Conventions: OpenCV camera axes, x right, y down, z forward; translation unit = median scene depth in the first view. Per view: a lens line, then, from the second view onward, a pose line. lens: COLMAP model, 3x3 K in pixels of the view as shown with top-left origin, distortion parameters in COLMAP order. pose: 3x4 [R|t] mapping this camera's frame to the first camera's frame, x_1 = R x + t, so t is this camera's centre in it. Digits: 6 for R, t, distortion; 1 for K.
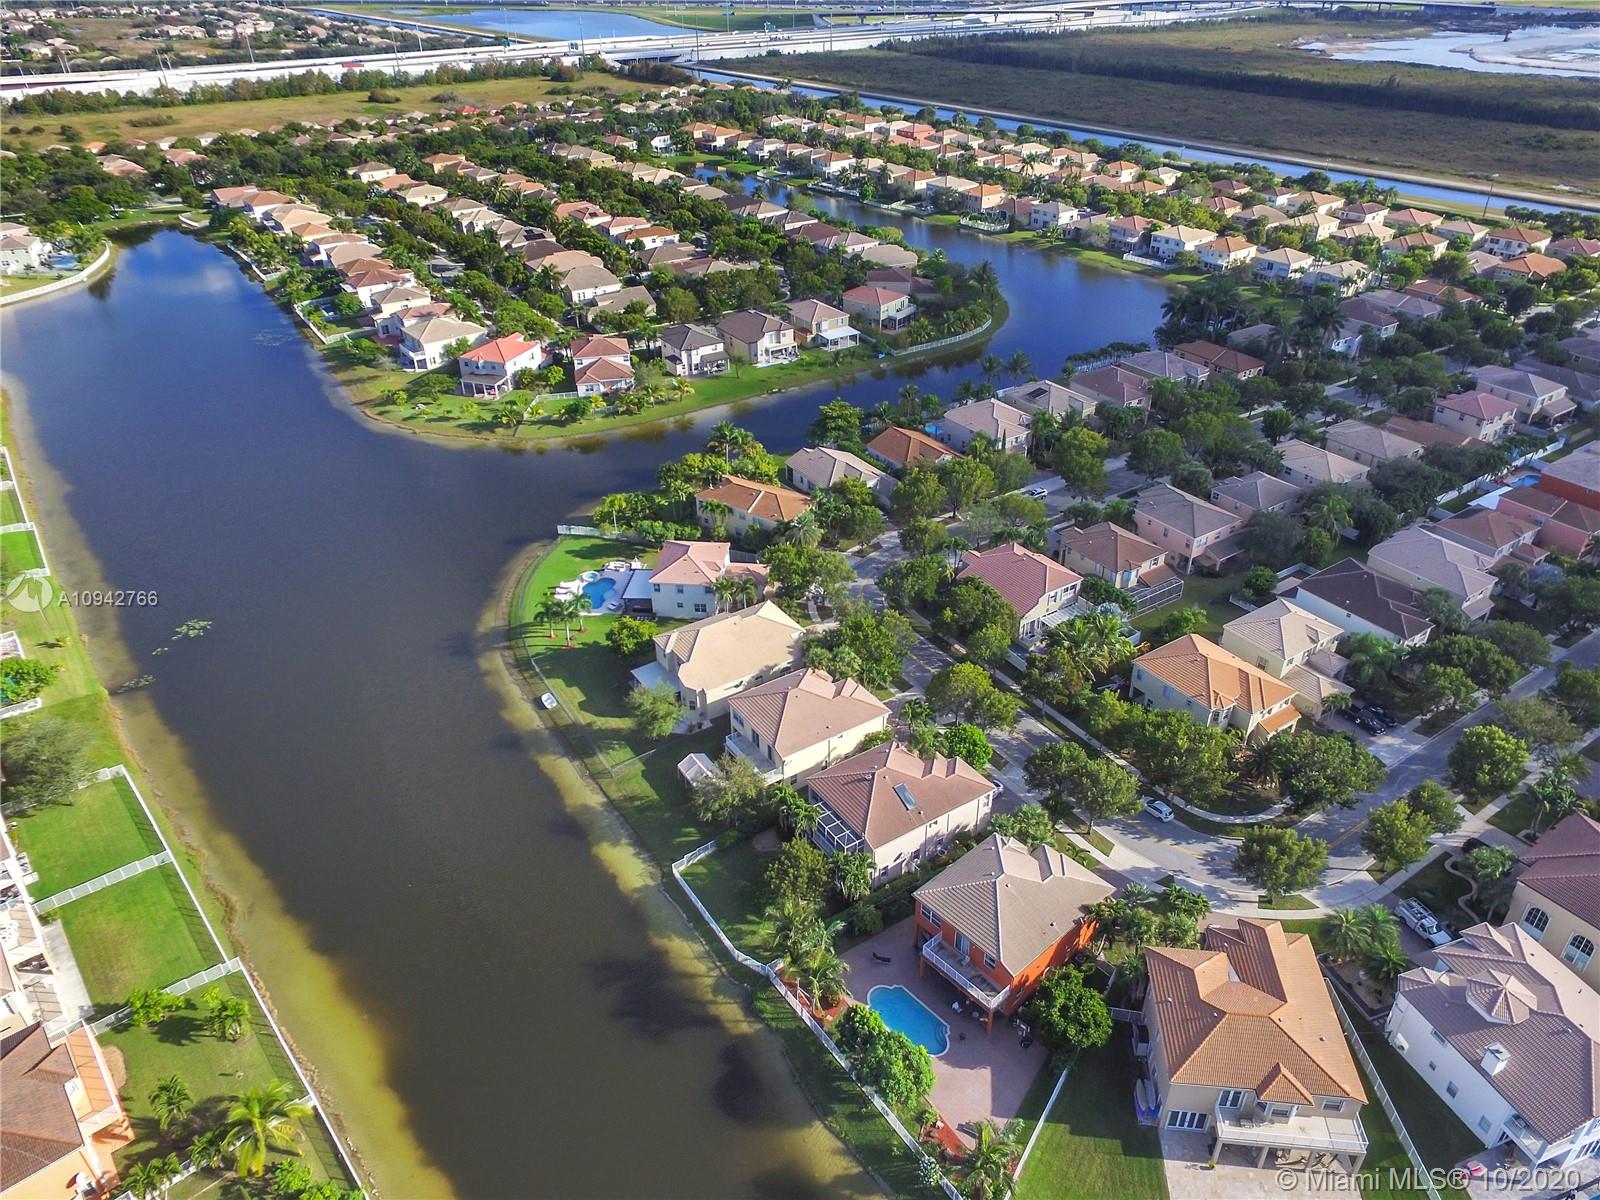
lens RADIAL K [[1064.6, 0, 826.4], [0, 1064.6, 599.8], [0, 0, 1]] dist [0.007434, -0.000951]
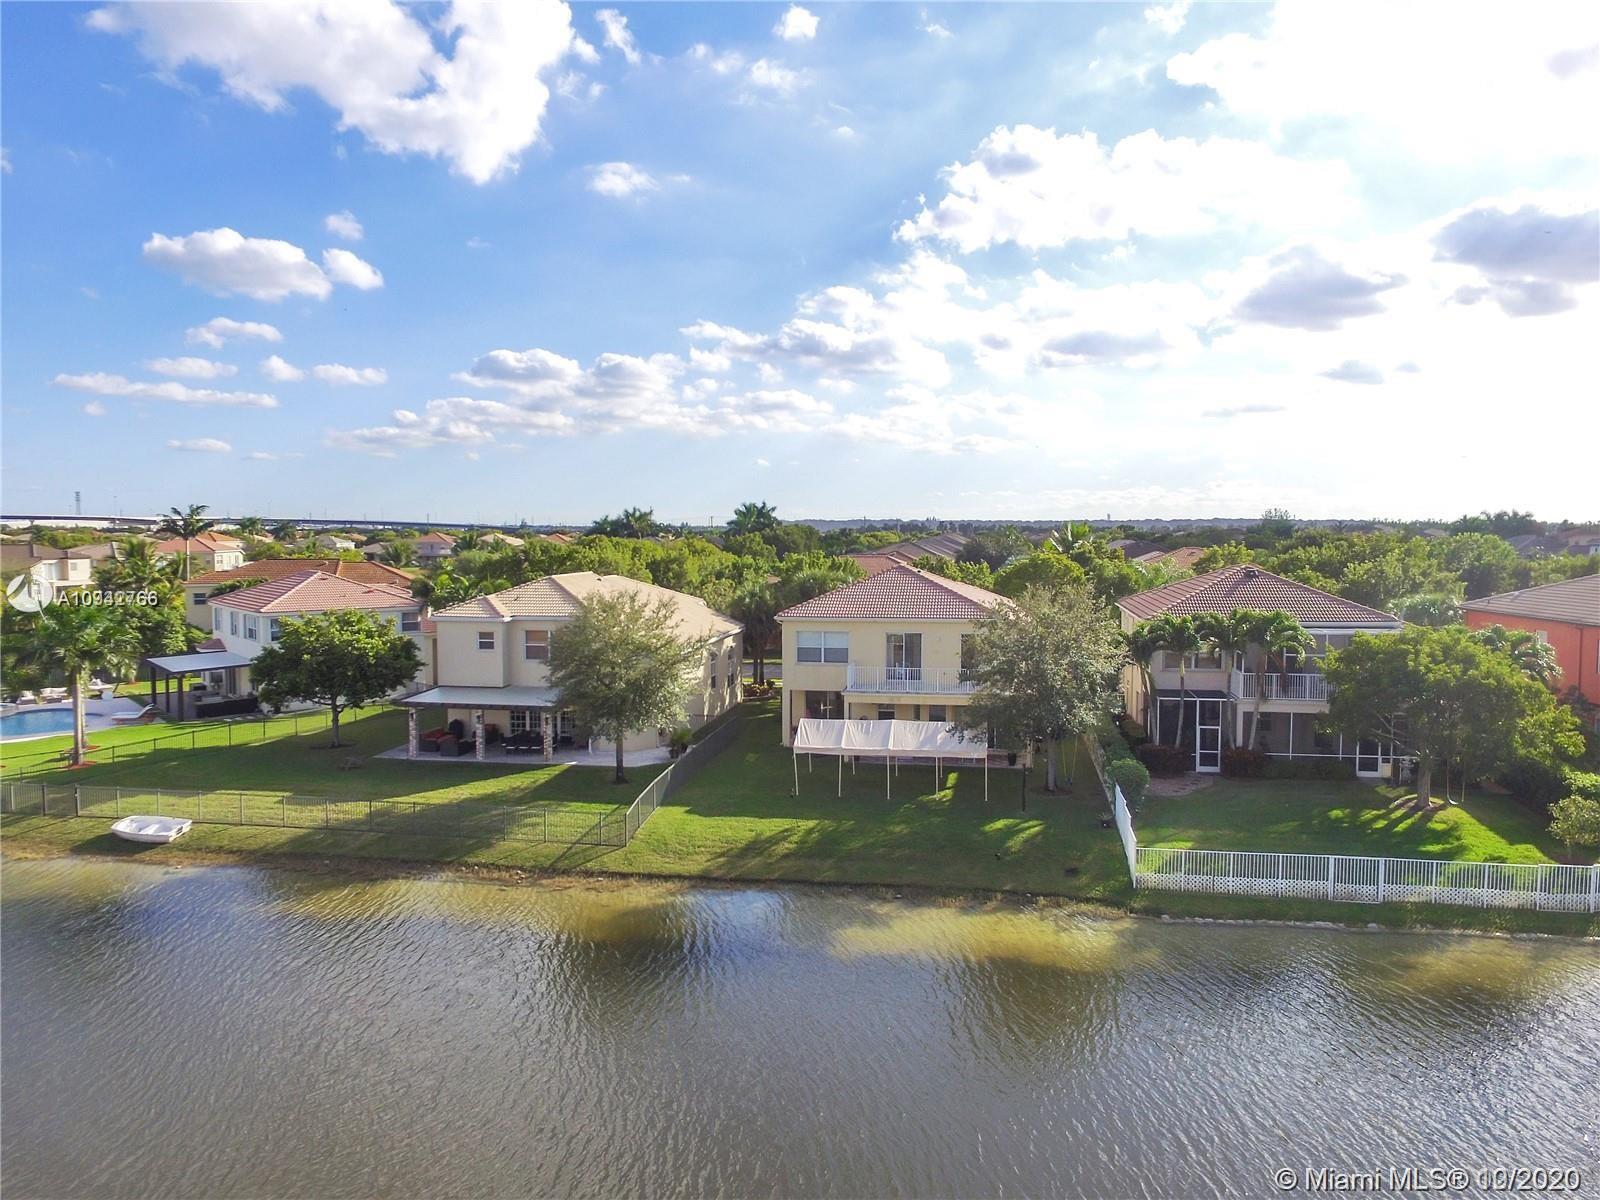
lens RADIAL K [[1070.9, 0, 822.7], [0, 1070.9, 602.7], [0, 0, 1]] dist [0.005713, 0.004933]
pose [[0.683966, -0.048976, 0.727868, -0.280663], [0.382618, 0.873583, -0.300758, 0.162284], [-0.621124, 0.484204, 0.616240, 0.546535]]
